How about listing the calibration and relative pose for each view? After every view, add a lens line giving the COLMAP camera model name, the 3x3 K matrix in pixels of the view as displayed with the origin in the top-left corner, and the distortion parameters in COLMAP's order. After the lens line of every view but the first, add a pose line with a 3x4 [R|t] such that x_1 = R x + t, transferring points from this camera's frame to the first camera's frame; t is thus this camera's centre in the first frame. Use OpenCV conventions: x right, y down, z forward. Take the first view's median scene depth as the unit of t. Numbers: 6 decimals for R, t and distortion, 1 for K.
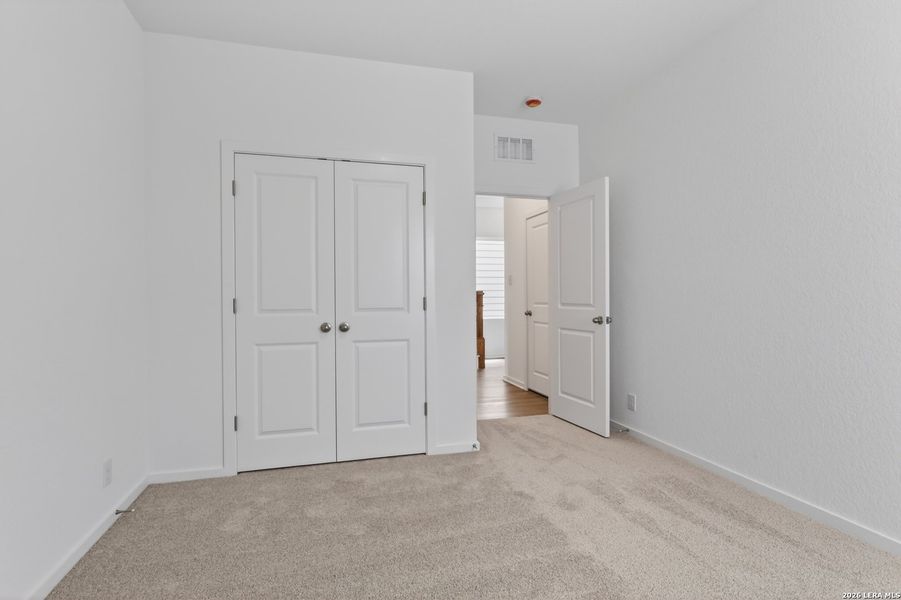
lens RADIAL K [[426.0, 0, 443.5], [0, 426.0, 298.9], [0, 0, 1]] dist [-0.002179, -0.000105]
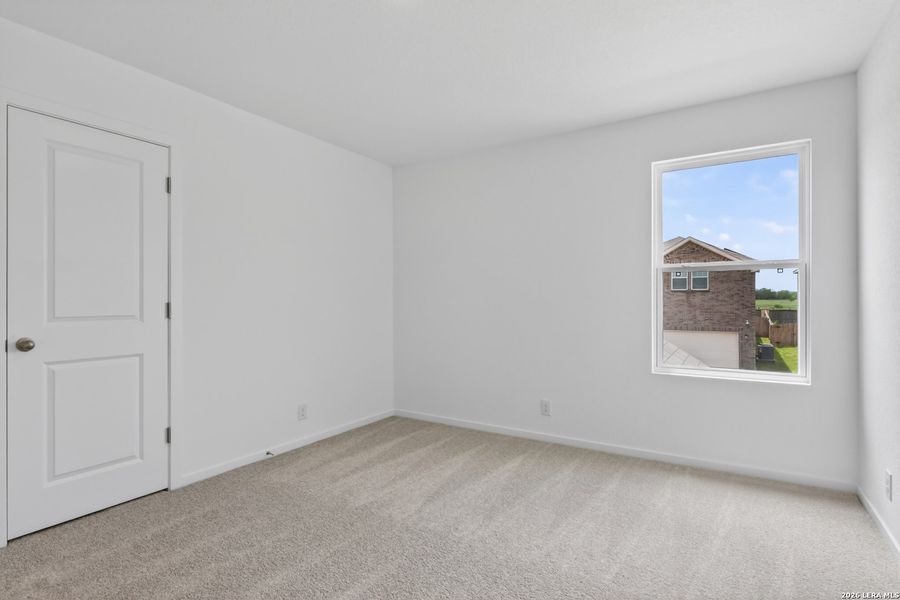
lens RADIAL K [[457.6, 0, 450.5], [0, 457.6, 303.4], [0, 0, 1]] dist [0.018028, 0.000447]
pose [[0.753883, -0.007088, 0.656970, -0.229034], [0.009021, 0.999959, 0.000438, 0.003295], [-0.656947, 0.005596, 0.753916, -0.055997]]
